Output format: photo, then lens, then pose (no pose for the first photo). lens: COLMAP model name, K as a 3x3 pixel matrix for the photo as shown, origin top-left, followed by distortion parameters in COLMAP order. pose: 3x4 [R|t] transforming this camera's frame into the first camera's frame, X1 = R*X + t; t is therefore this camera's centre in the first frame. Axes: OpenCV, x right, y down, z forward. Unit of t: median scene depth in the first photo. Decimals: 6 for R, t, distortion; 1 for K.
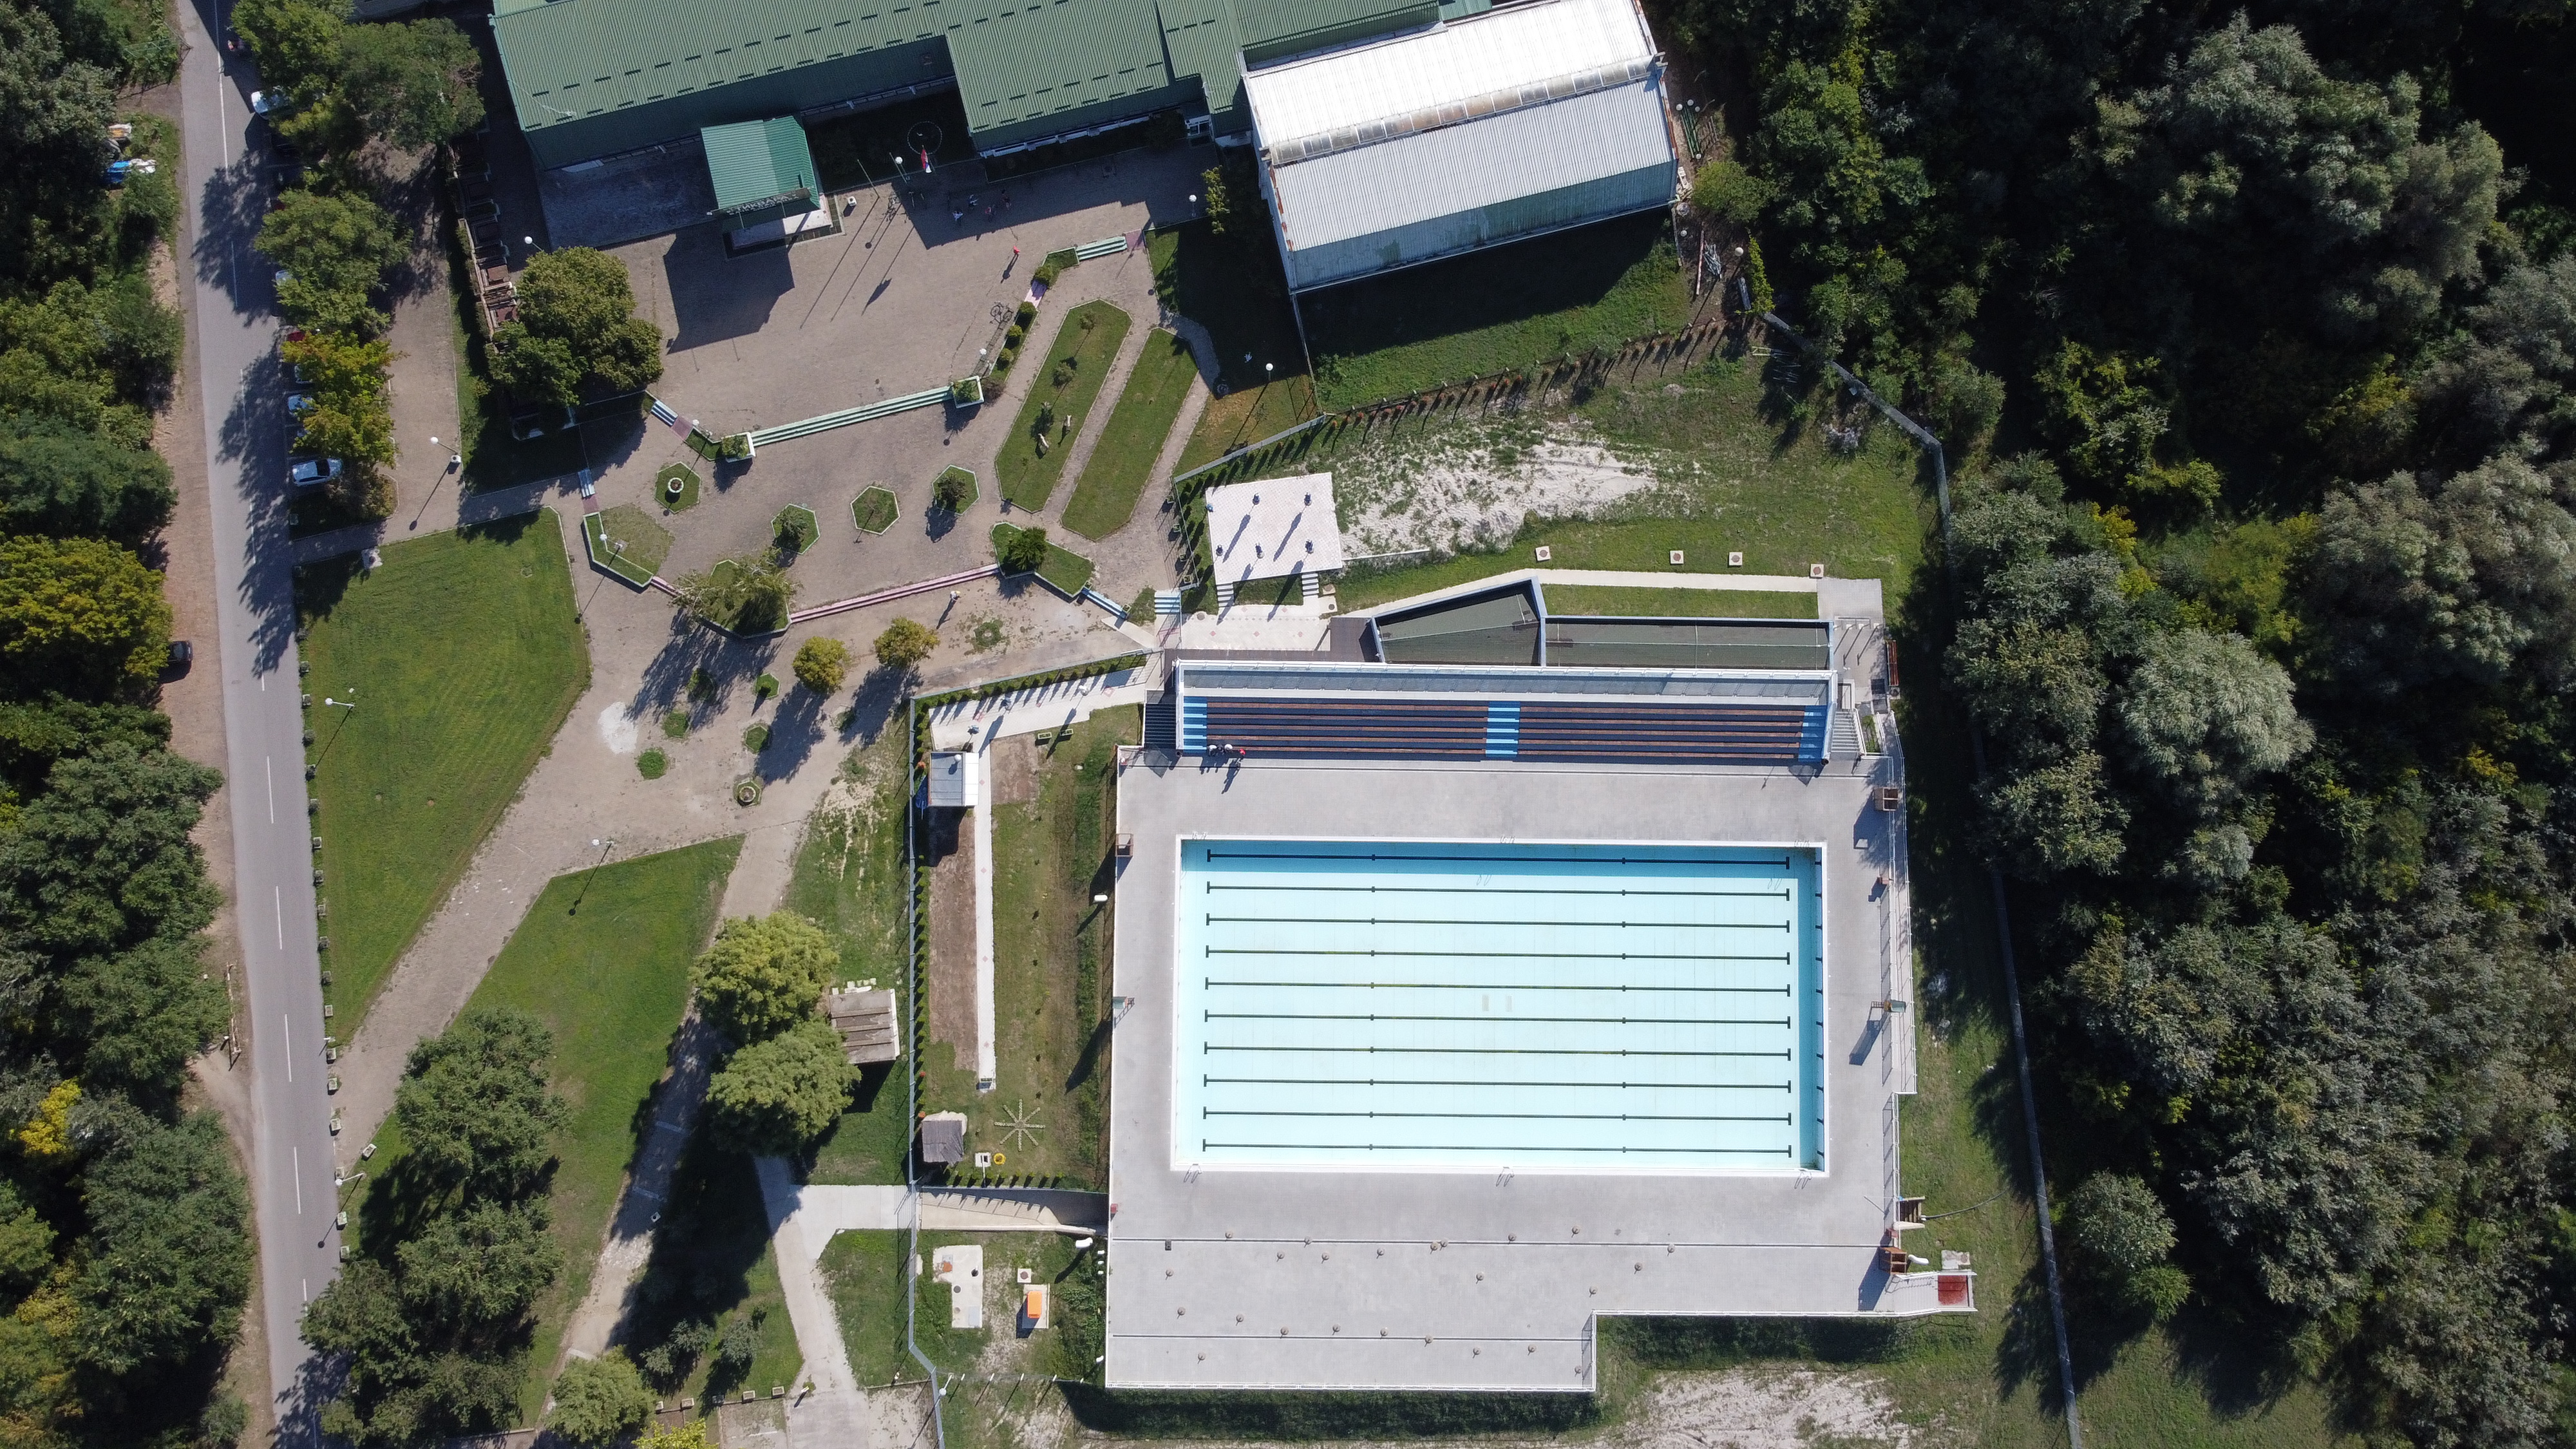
lens RADIAL K [[1904.5, 0, 1286.0], [0, 1904.5, 729.7], [0, 0, 1]] dist [-0.006588, -0.001117]
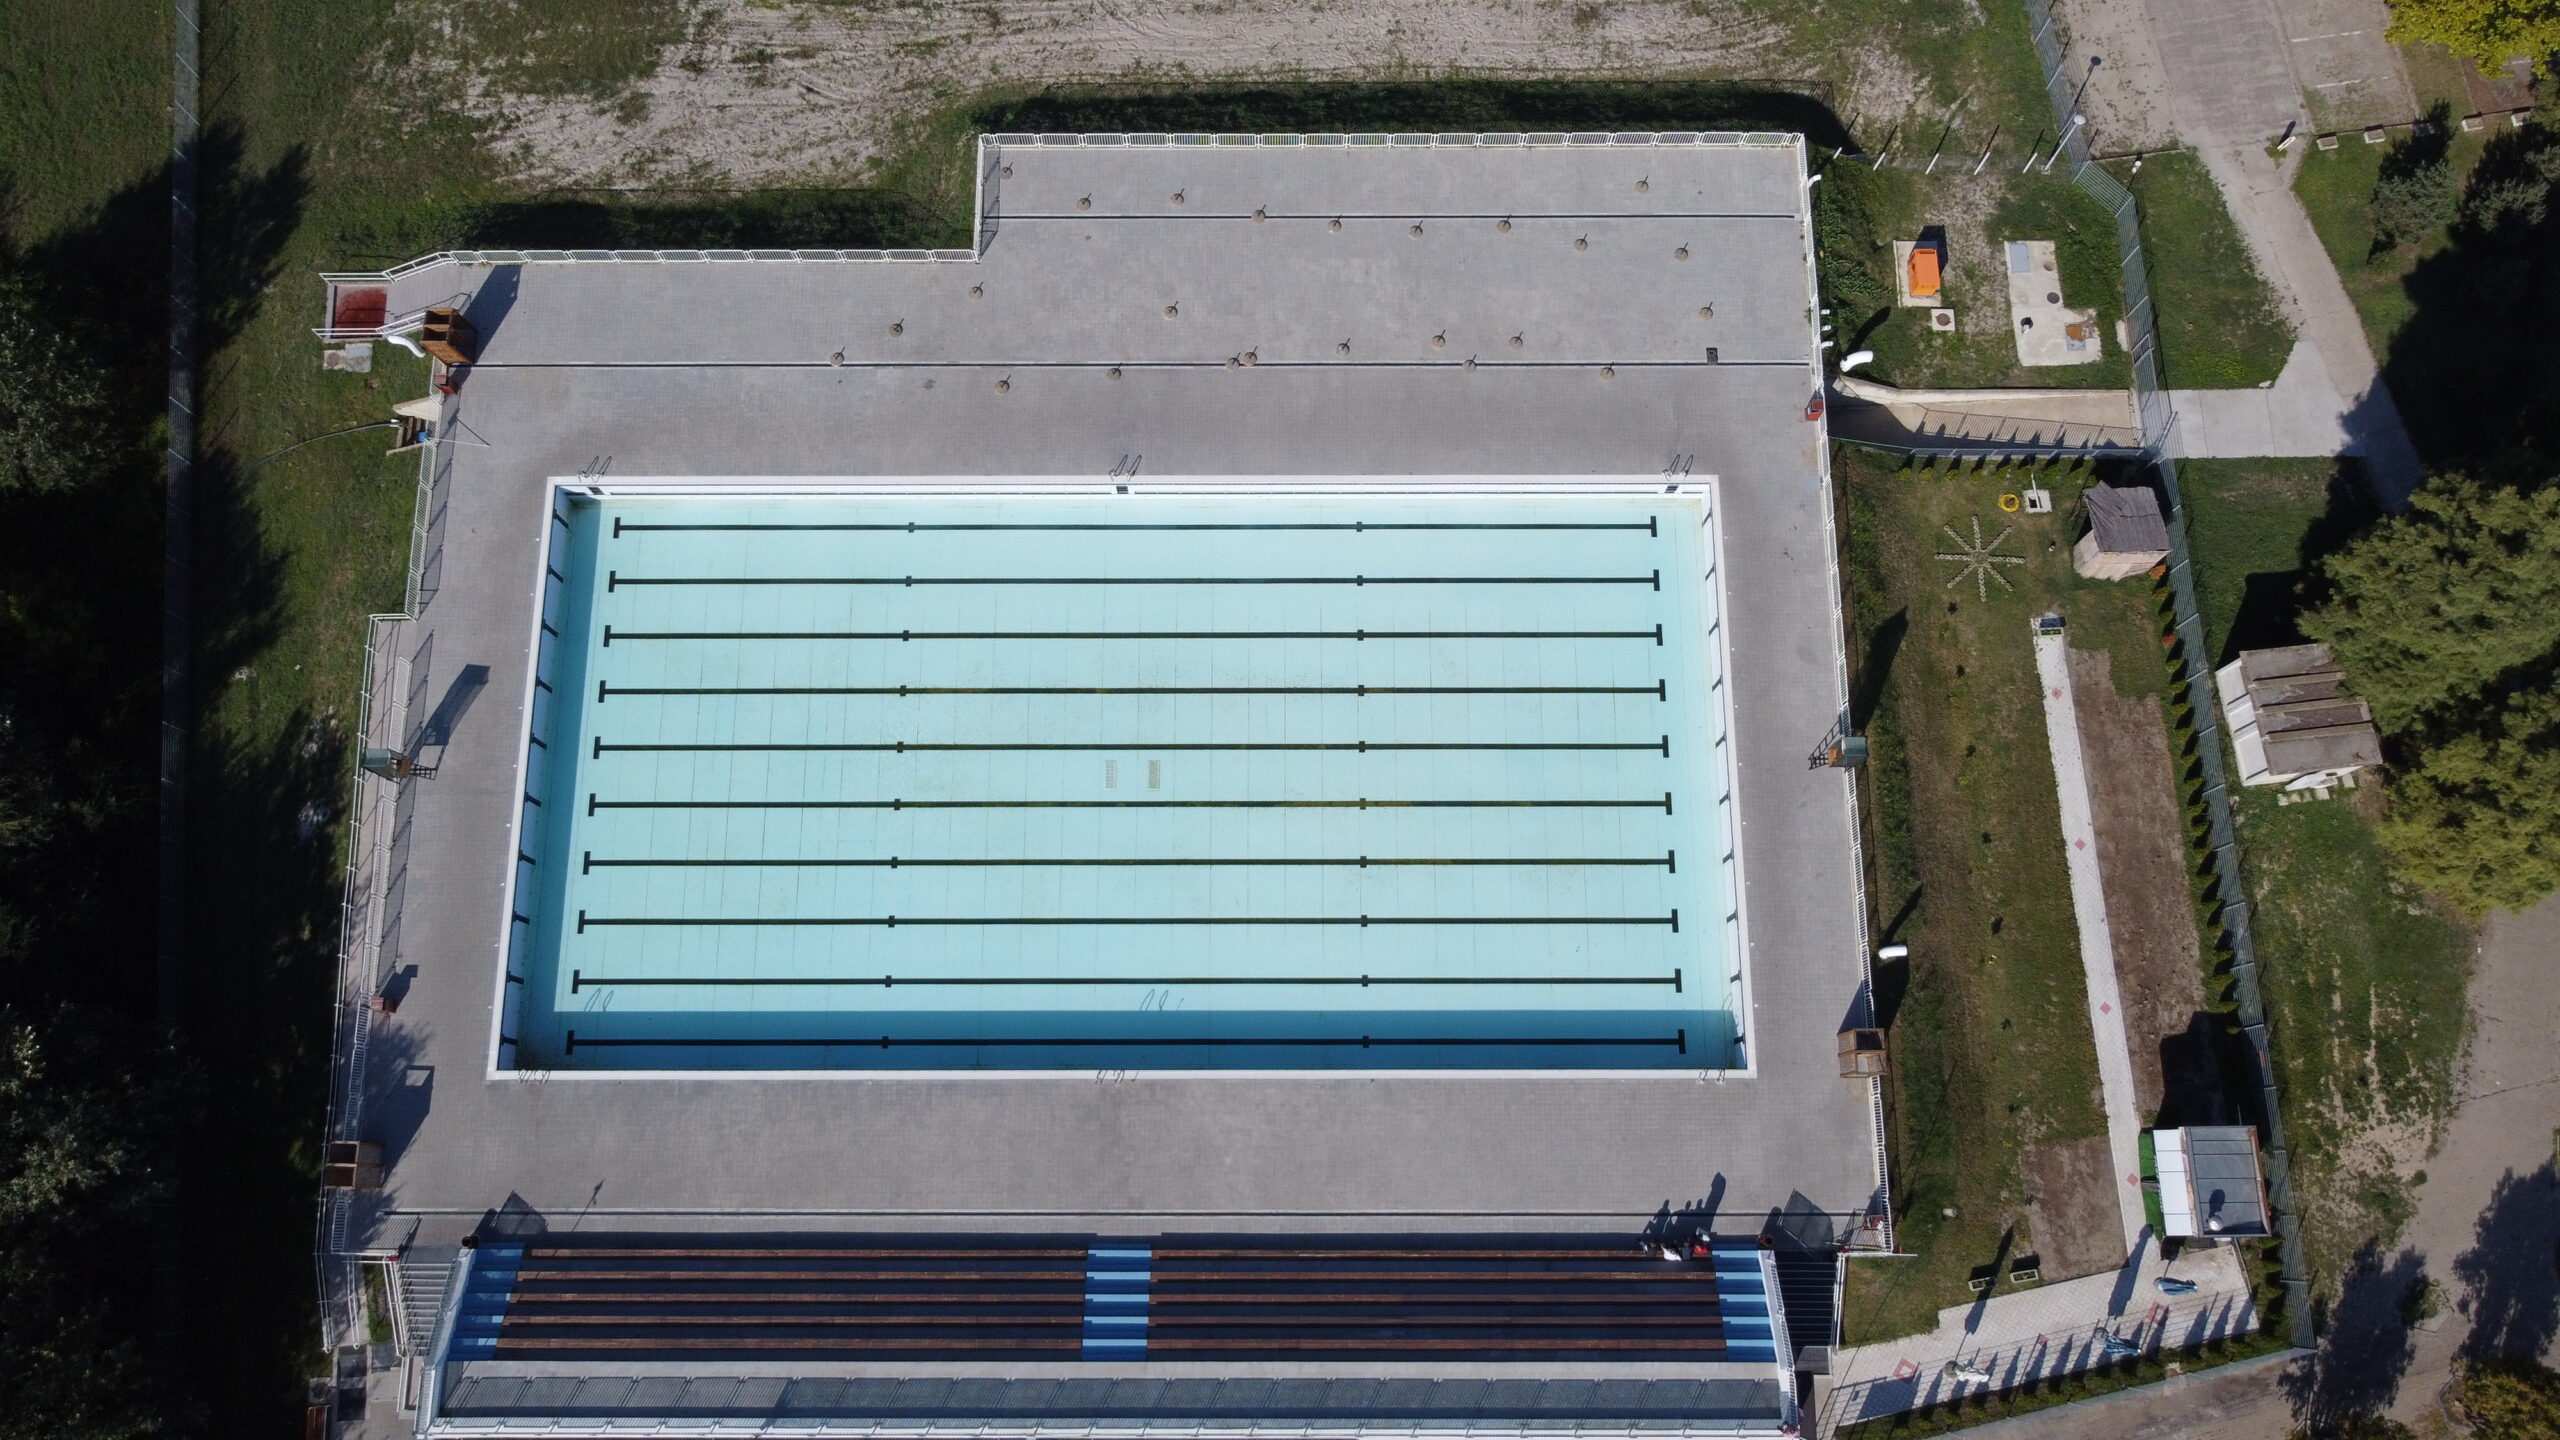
lens RADIAL K [[1892.6, 0, 1275.0], [0, 1892.6, 718.0], [0, 0, 1]] dist [-0.006588, -0.001117]
pose [[-0.999787, 0.008174, -0.018928, 0.081070], [-0.013828, -0.946801, 0.321523, -0.015168], [-0.015293, 0.321716, 0.946713, 0.486711]]
